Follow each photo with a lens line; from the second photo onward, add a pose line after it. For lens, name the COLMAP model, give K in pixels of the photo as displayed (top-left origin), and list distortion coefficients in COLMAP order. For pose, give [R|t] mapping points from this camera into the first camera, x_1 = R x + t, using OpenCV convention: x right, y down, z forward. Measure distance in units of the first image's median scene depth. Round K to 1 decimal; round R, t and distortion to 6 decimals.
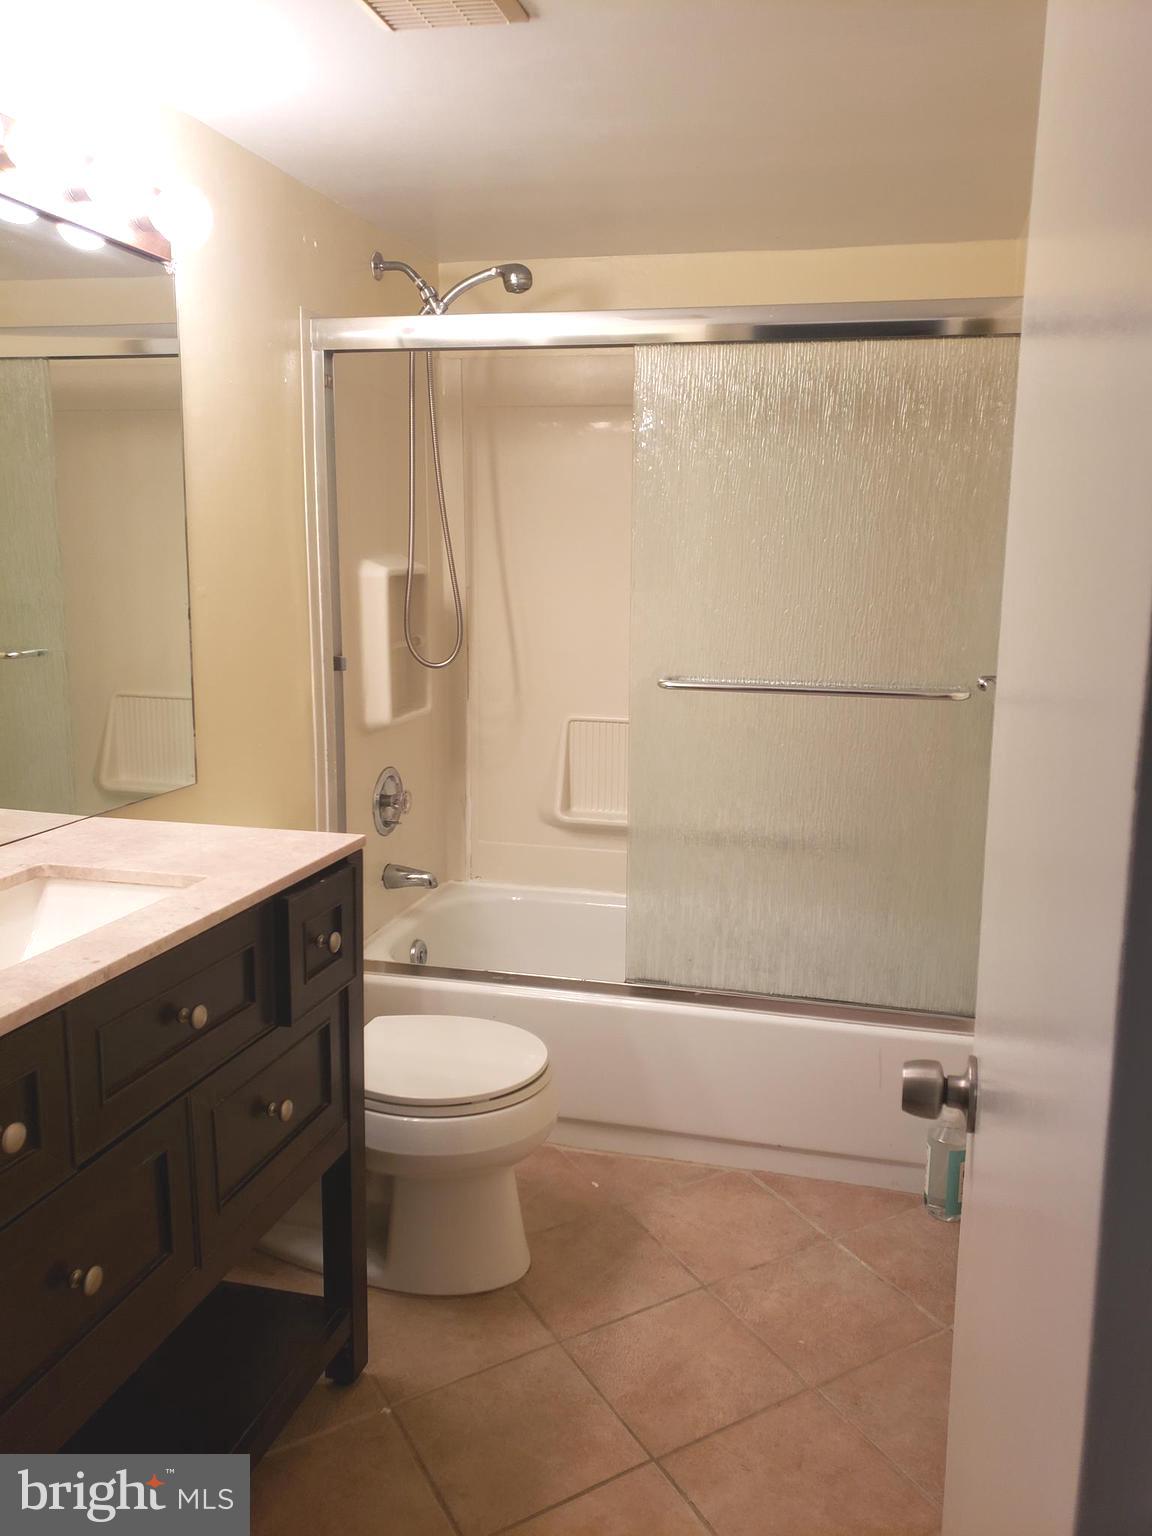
lens RADIAL K [[1171.1, 0, 625.0], [0, 1171.1, 727.7], [0, 0, 1]] dist [0.084625, -0.141912]
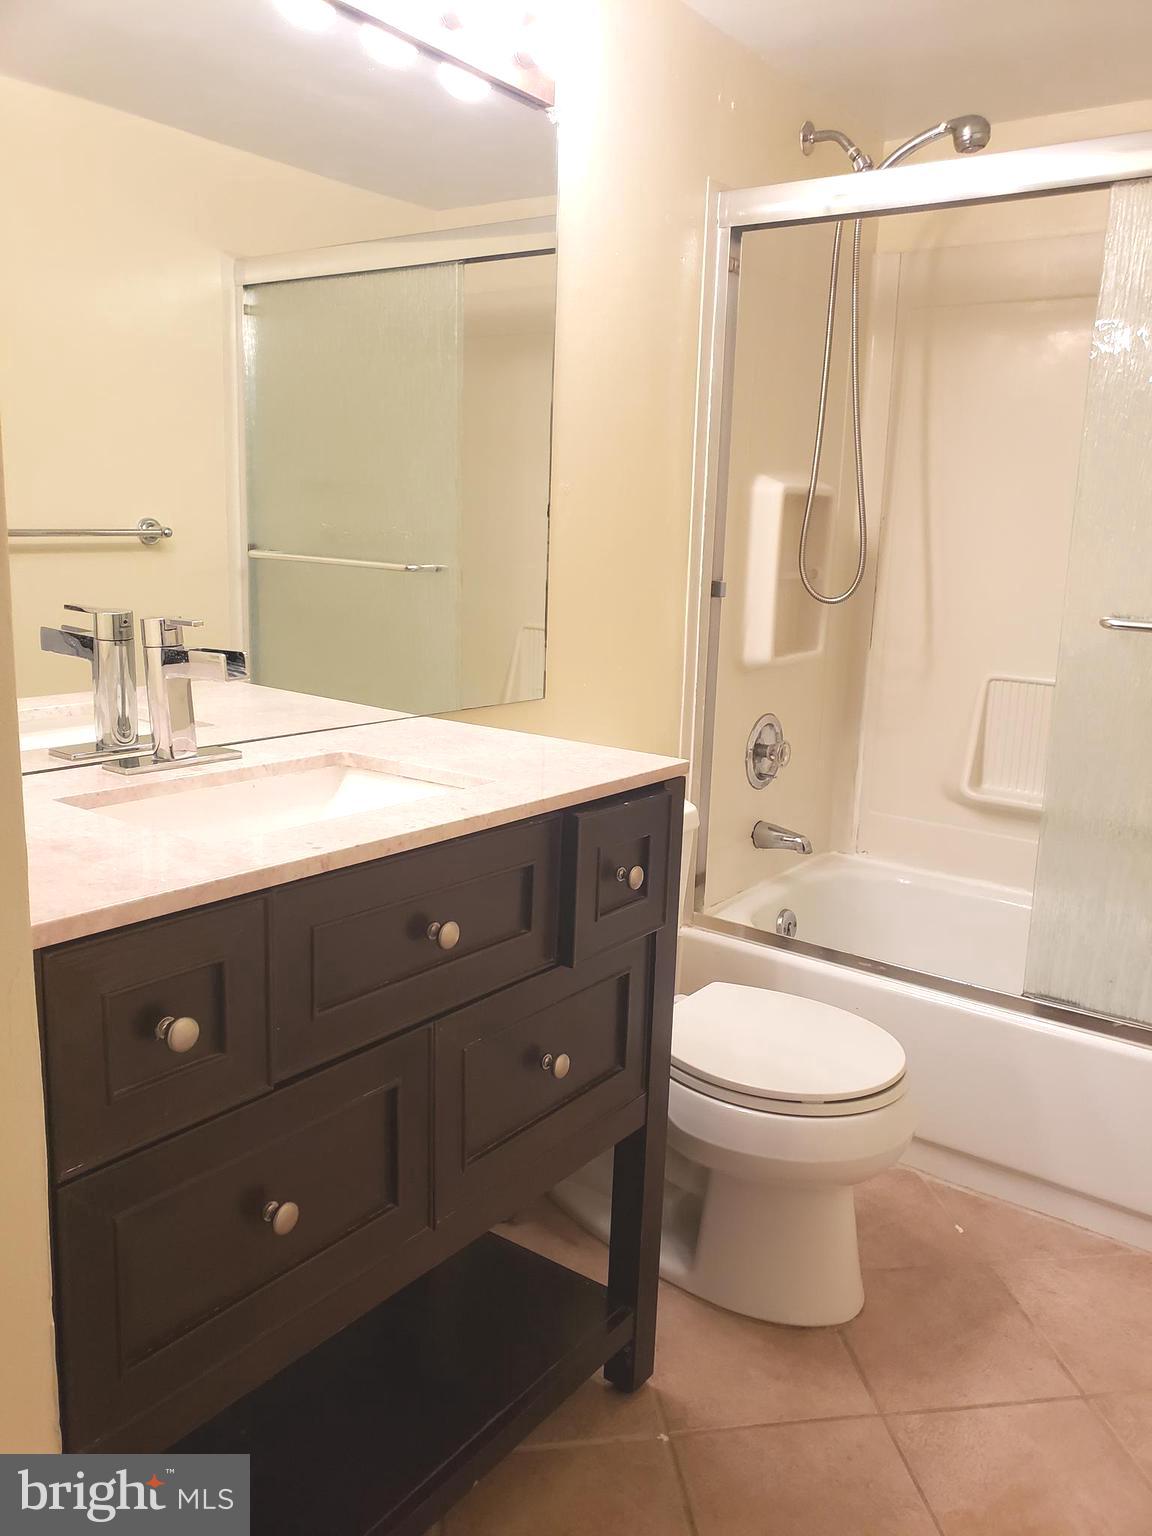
lens RADIAL K [[1194.5, 0, 604.5], [0, 1194.5, 744.5], [0, 0, 1]] dist [0.038304, -0.030505]
pose [[0.925945, 0.092001, -0.366282, 0.021748], [-0.081360, 0.995694, 0.044420, 0.032184], [0.368791, -0.011330, 0.929443, 0.131012]]
